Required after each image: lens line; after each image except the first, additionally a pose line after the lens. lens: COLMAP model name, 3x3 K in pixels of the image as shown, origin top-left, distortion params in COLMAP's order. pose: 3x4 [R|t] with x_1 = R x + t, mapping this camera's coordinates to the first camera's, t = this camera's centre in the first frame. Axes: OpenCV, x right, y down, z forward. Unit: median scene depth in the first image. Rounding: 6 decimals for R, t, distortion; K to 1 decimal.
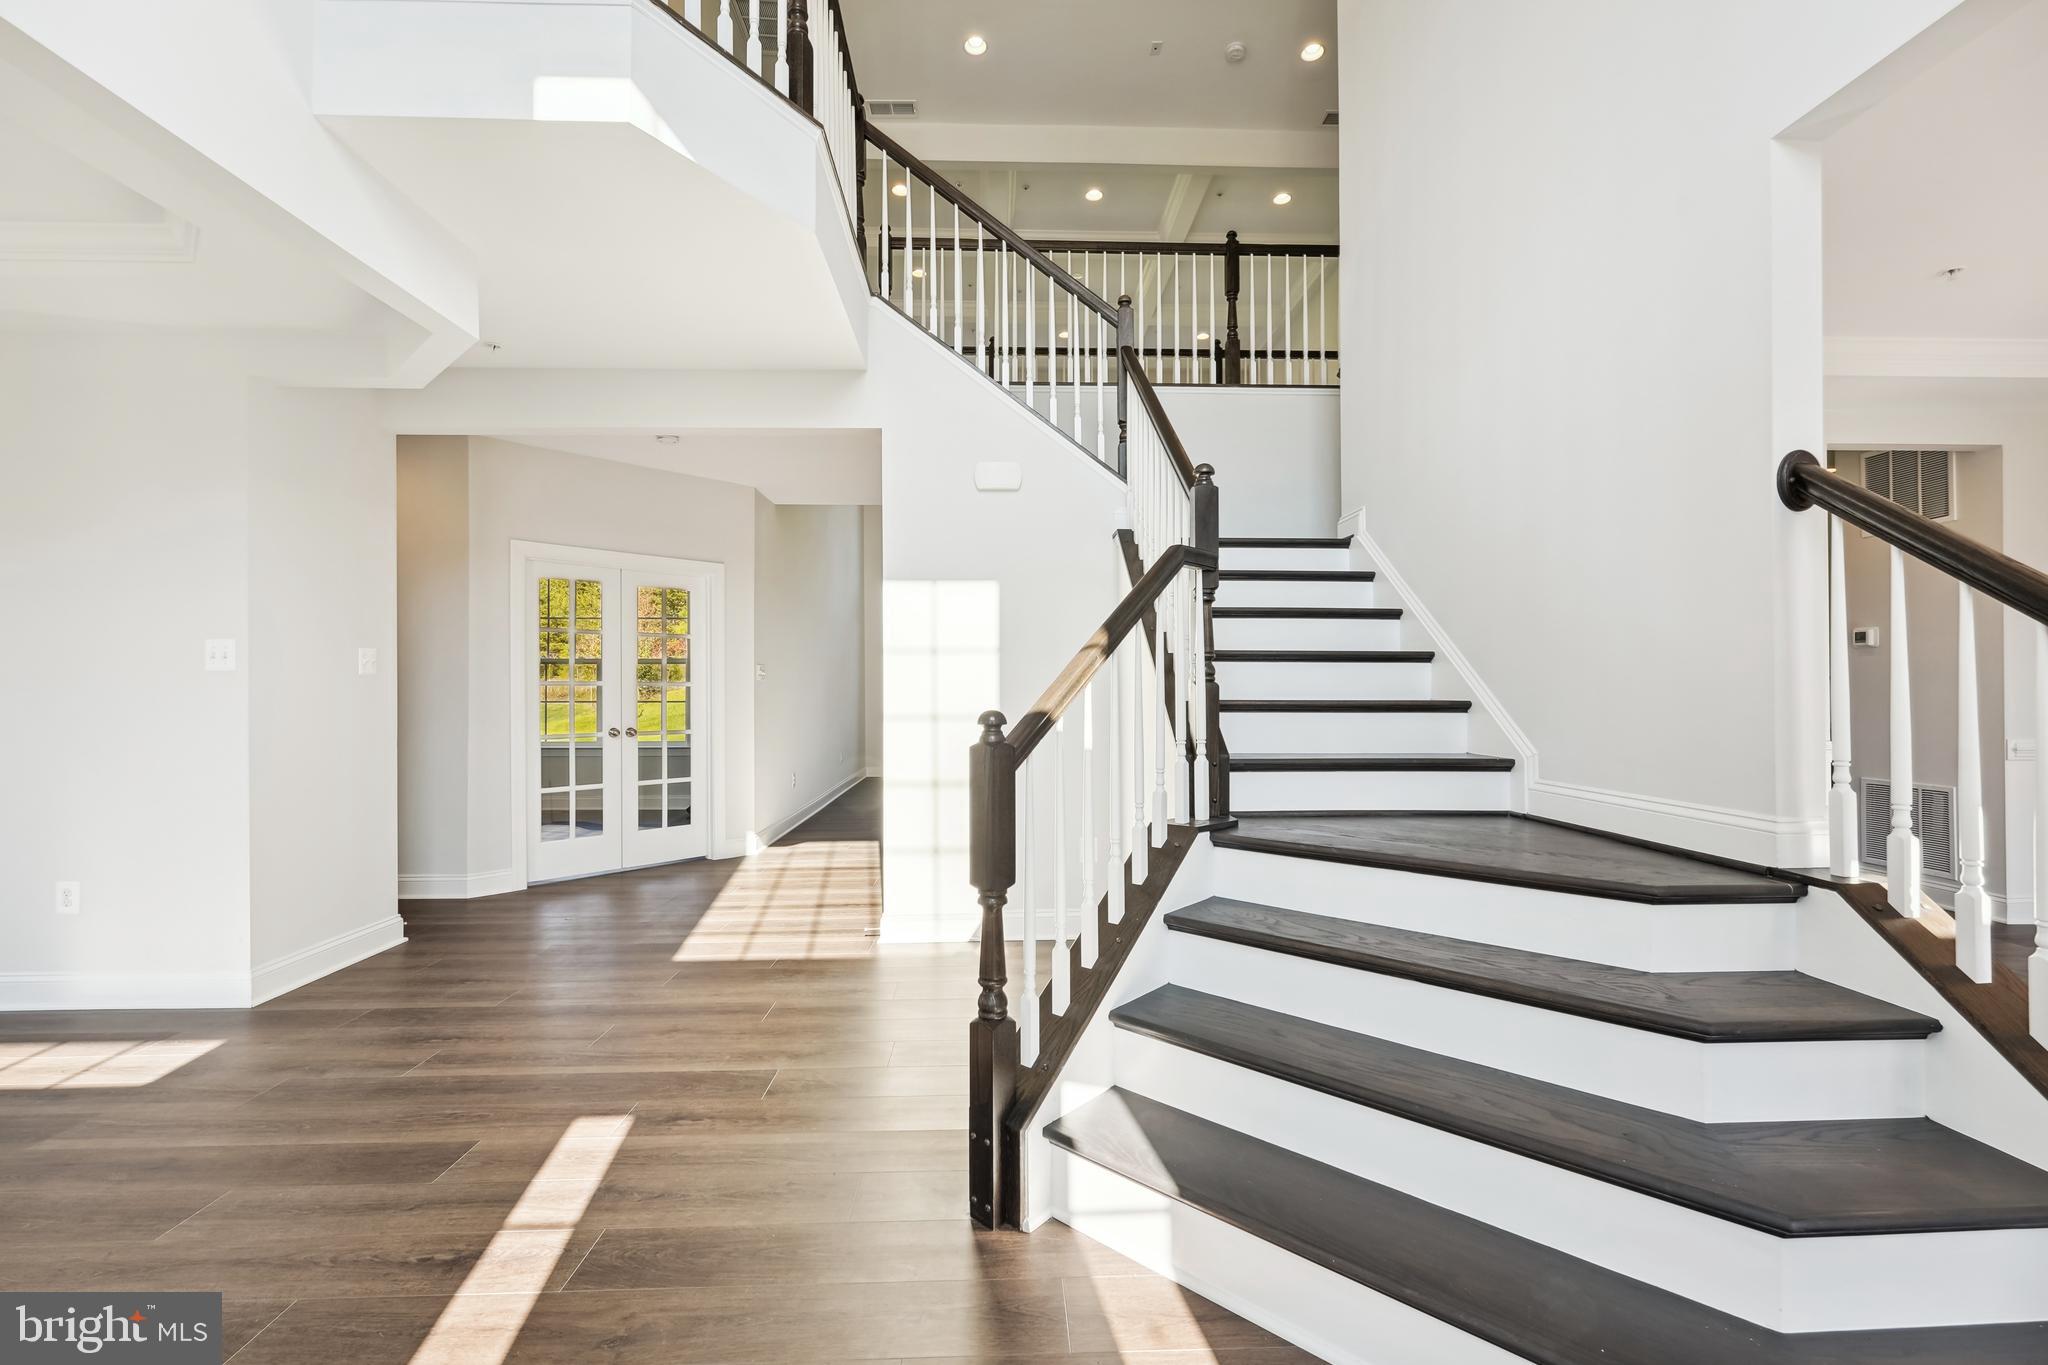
lens RADIAL K [[841.2, 0, 1029.8], [0, 841.2, 679.5], [0, 0, 1]] dist [-0.007095, 0.001215]
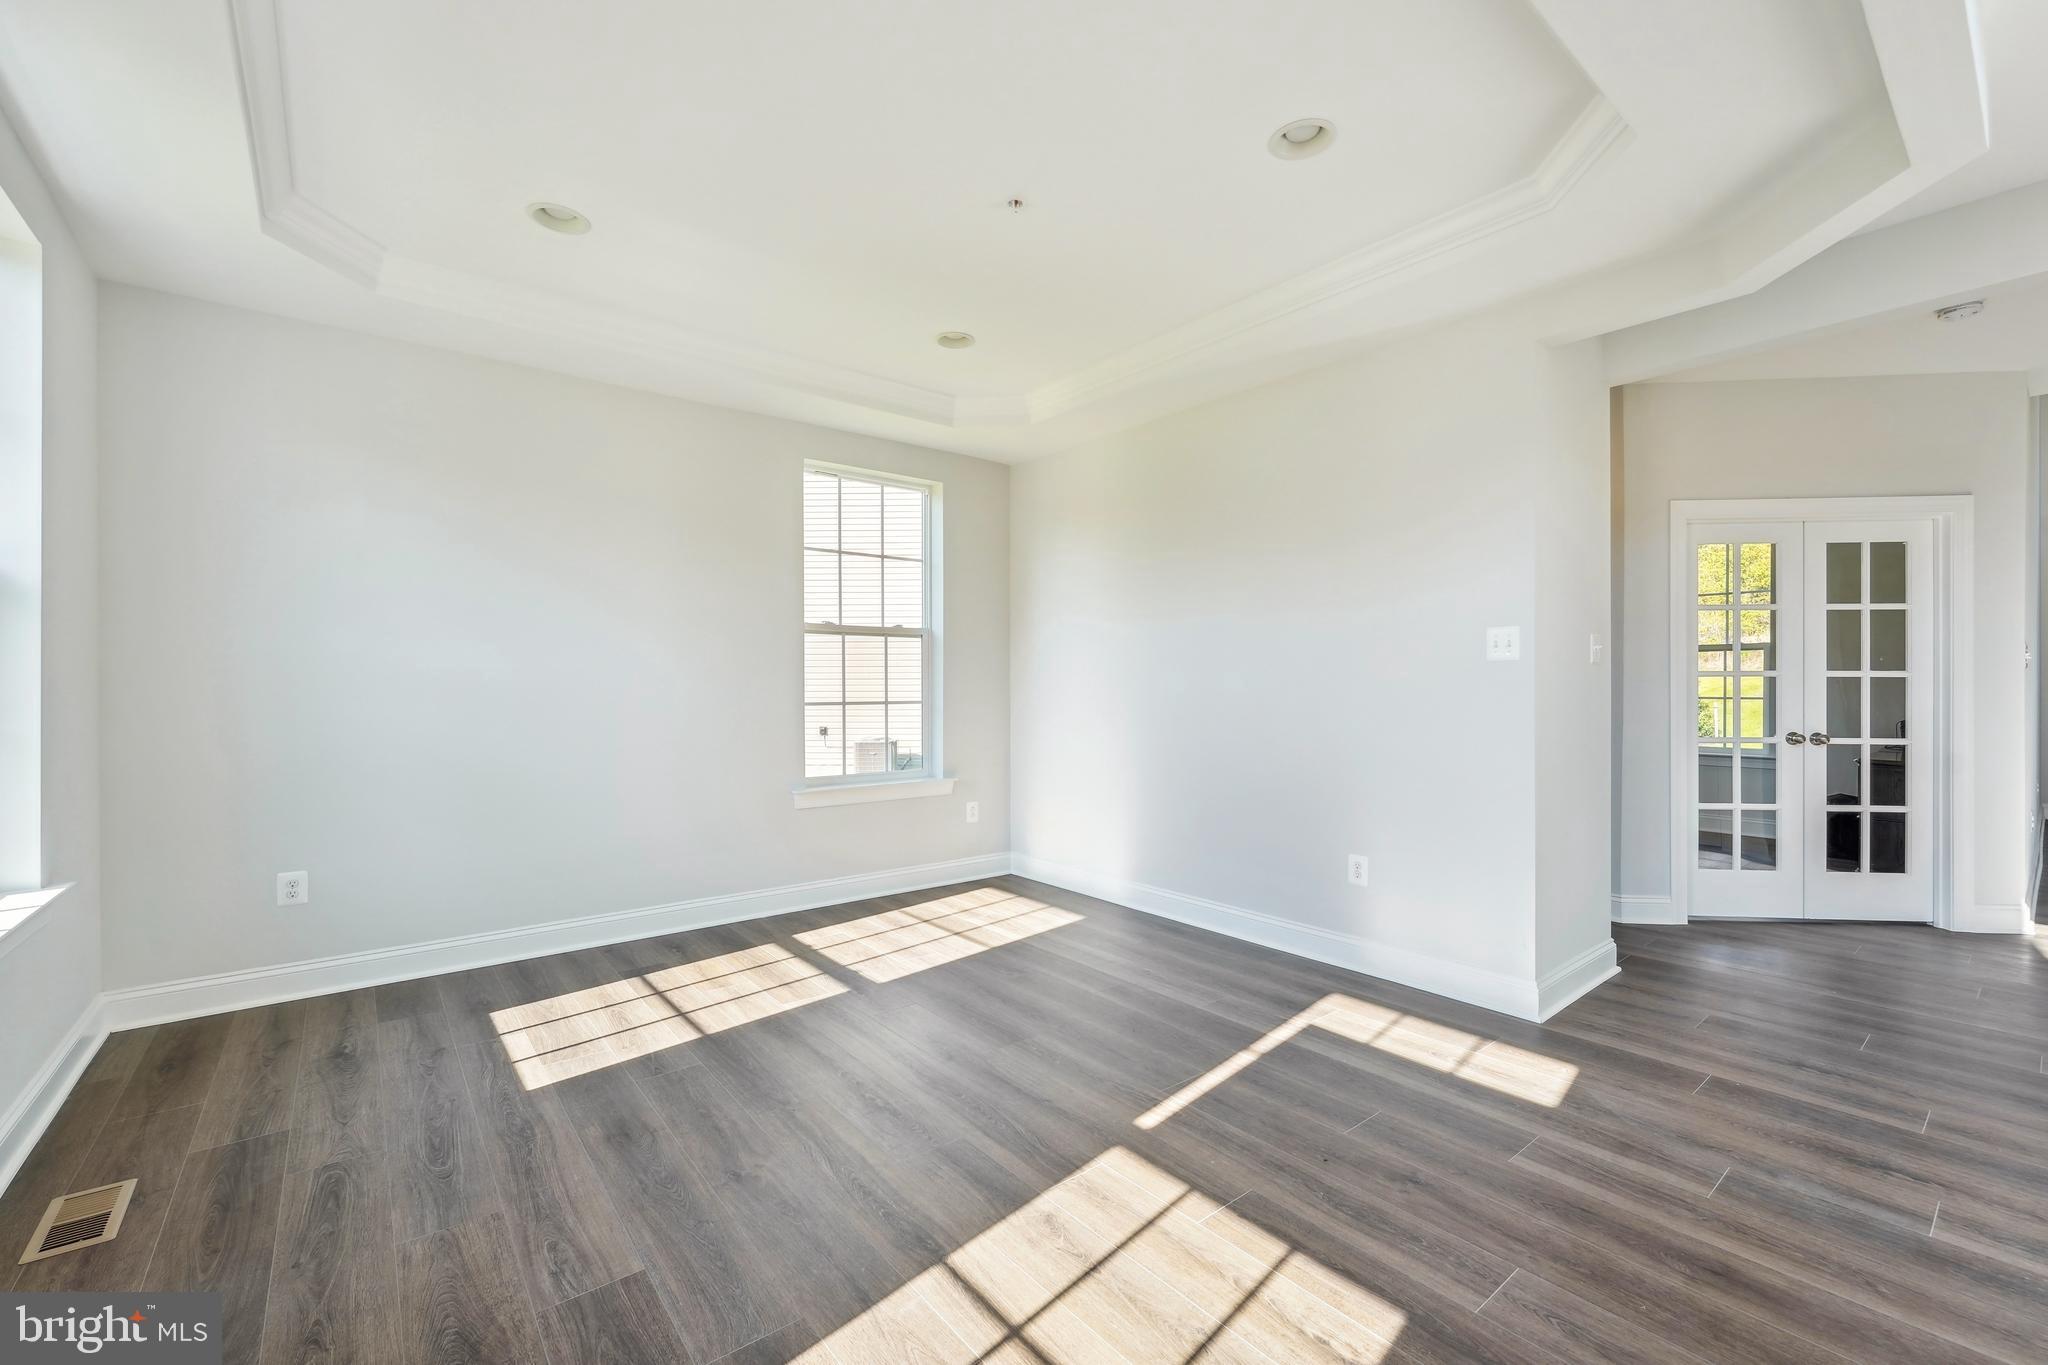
lens RADIAL K [[841.2, 0, 1020.4], [0, 841.2, 686.7], [0, 0, 1]] dist [-0.007095, 0.001215]
pose [[0.594562, 0.003781, -0.804041, -0.321700], [0.008586, 0.999902, 0.011052, 0.002712], [0.804004, -0.013475, 0.594471, -0.005474]]
